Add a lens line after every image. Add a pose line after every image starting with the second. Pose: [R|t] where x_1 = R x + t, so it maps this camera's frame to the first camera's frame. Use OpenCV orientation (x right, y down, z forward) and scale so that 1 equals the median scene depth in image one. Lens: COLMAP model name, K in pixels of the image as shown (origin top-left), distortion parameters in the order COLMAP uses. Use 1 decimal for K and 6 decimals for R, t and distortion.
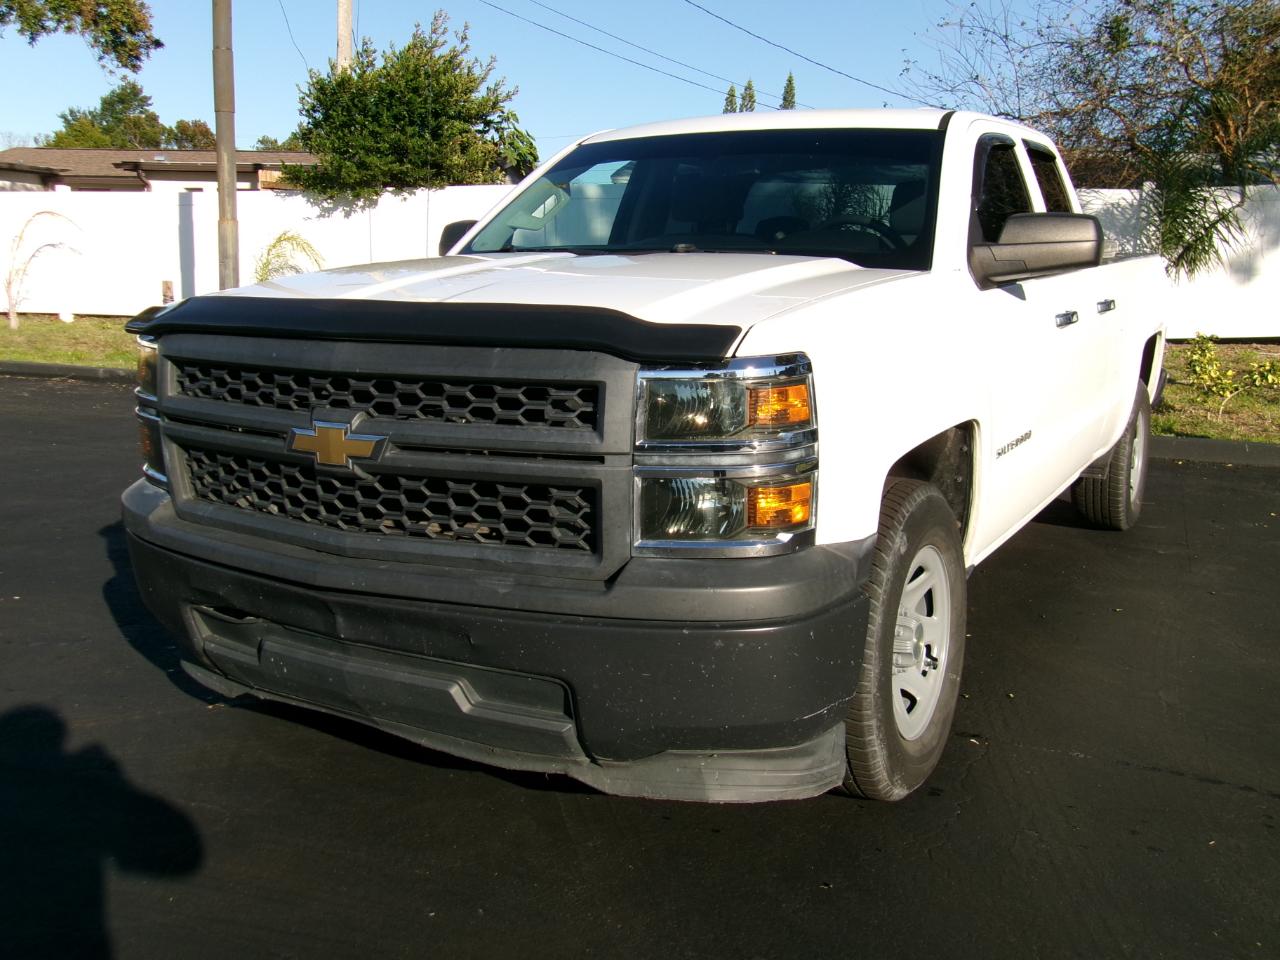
lens RADIAL K [[1236.8, 0, 643.7], [0, 1236.8, 483.4], [0, 0, 1]] dist [0.022912, 0.014014]
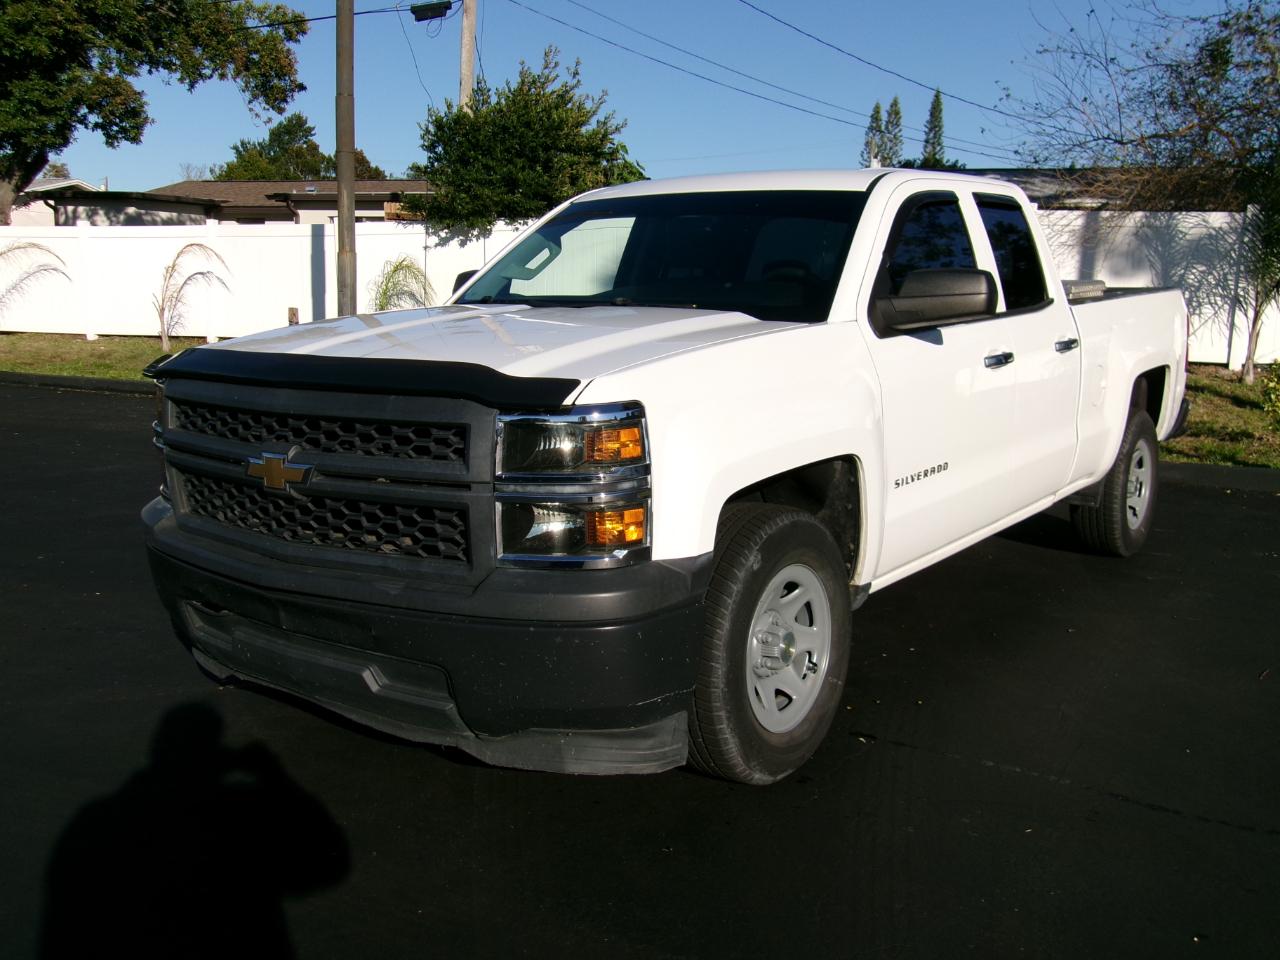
lens RADIAL K [[1236.8, 0, 643.7], [0, 1236.8, 483.4], [0, 0, 1]] dist [0.022912, 0.014014]
pose [[0.993115, 0.013609, -0.116346, 0.245174], [-0.015190, 0.999804, -0.012707, -0.008767], [0.116151, 0.014386, 0.993127, -0.174954]]
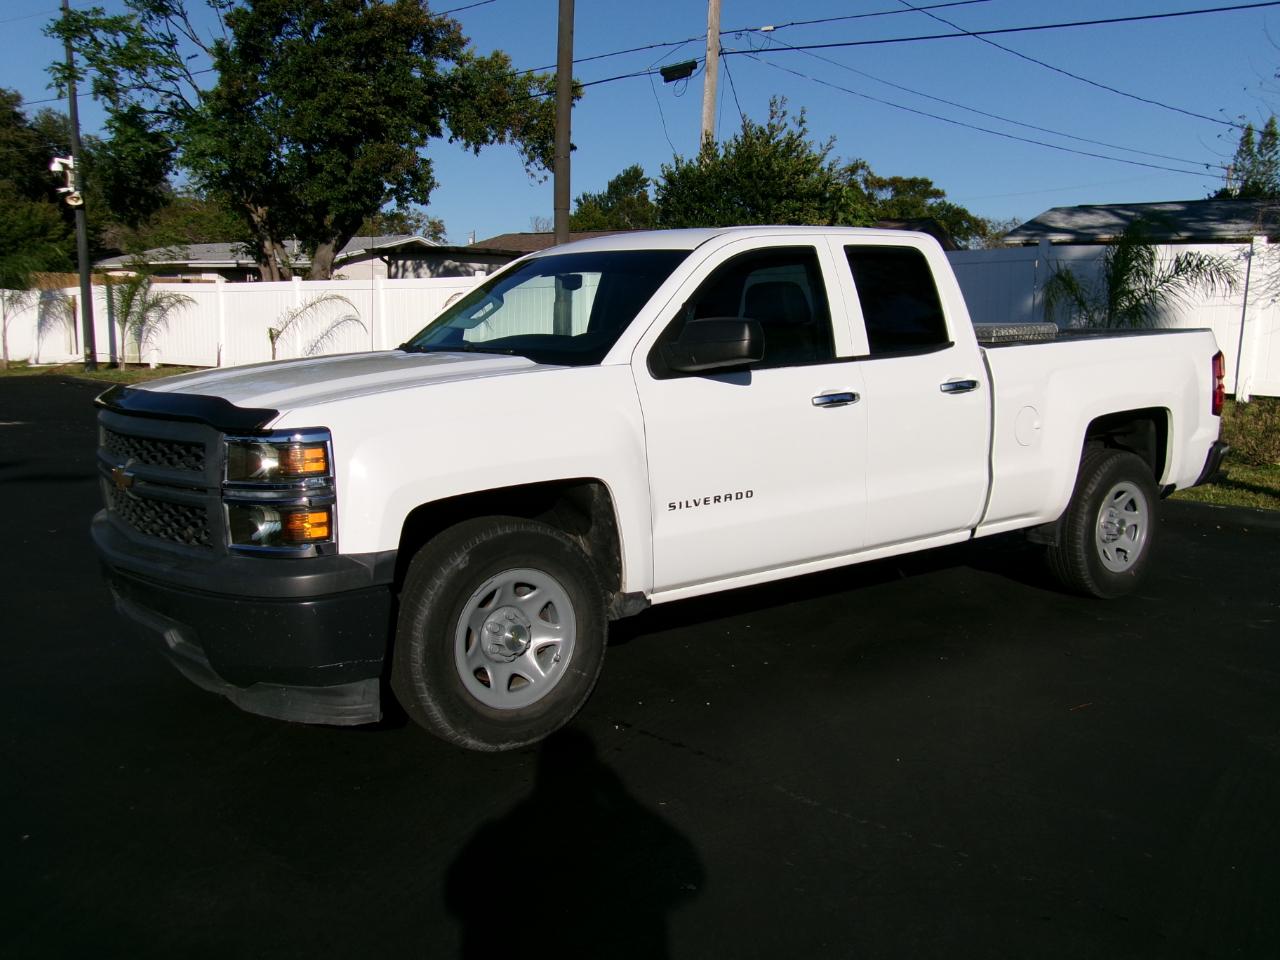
lens RADIAL K [[1236.8, 0, 643.7], [0, 1236.8, 483.4], [0, 0, 1]] dist [0.022912, 0.014014]
pose [[0.924170, 0.035182, -0.380358, 0.960443], [-0.052418, 0.998010, -0.035048, -0.002337], [0.378368, 0.052328, 0.924175, -0.238575]]
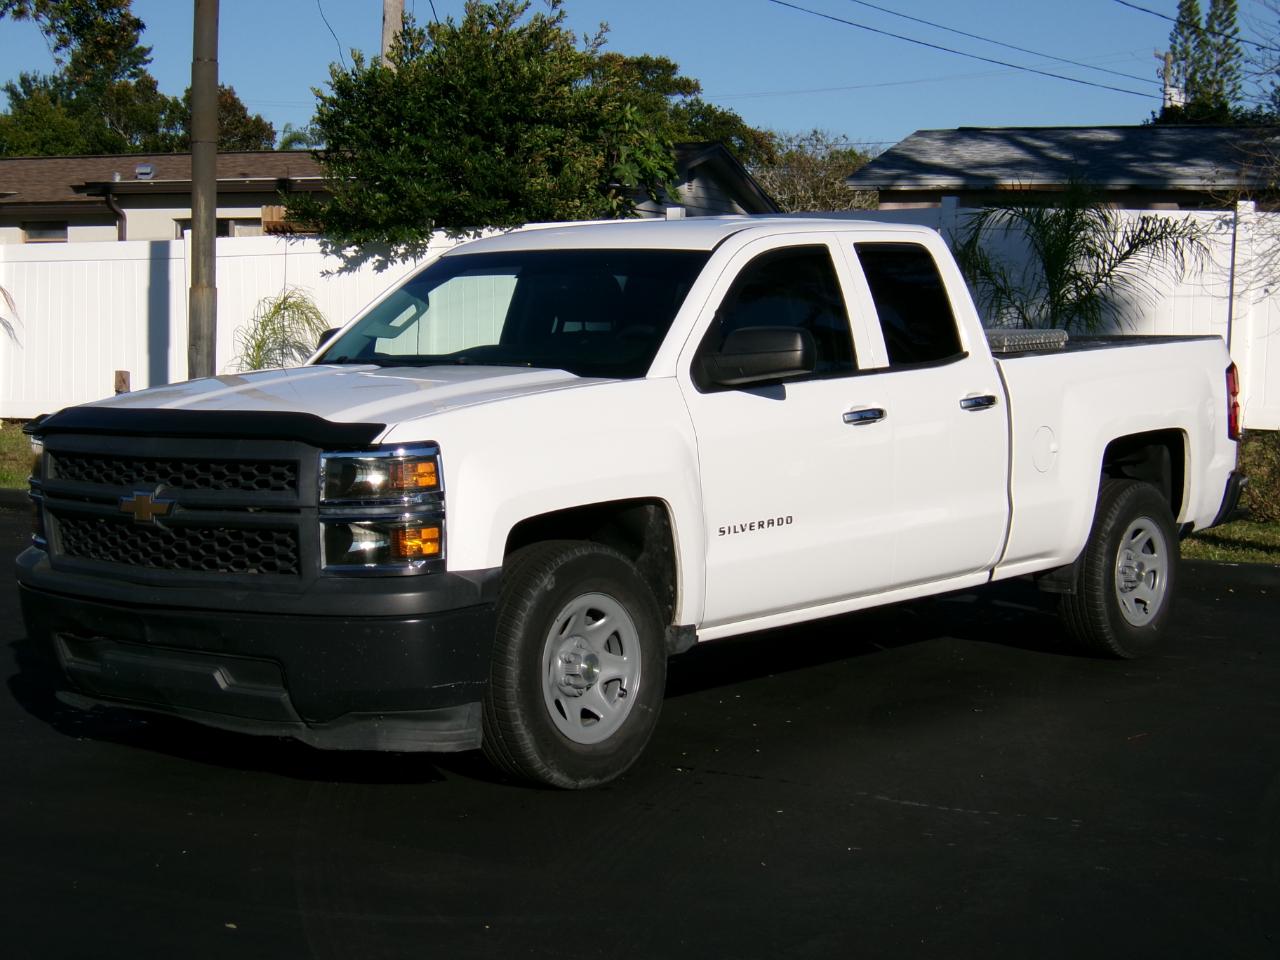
lens RADIAL K [[2447.6, 0, 640.0], [0, 2447.6, 480.0], [0, 0, 1]] dist [-0.127405, -0.230633]
pose [[0.985273, -0.004350, -0.170933, 0.782810], [-0.013790, 0.994398, -0.104794, 0.220696], [0.170431, 0.105608, 0.979694, -1.648592]]
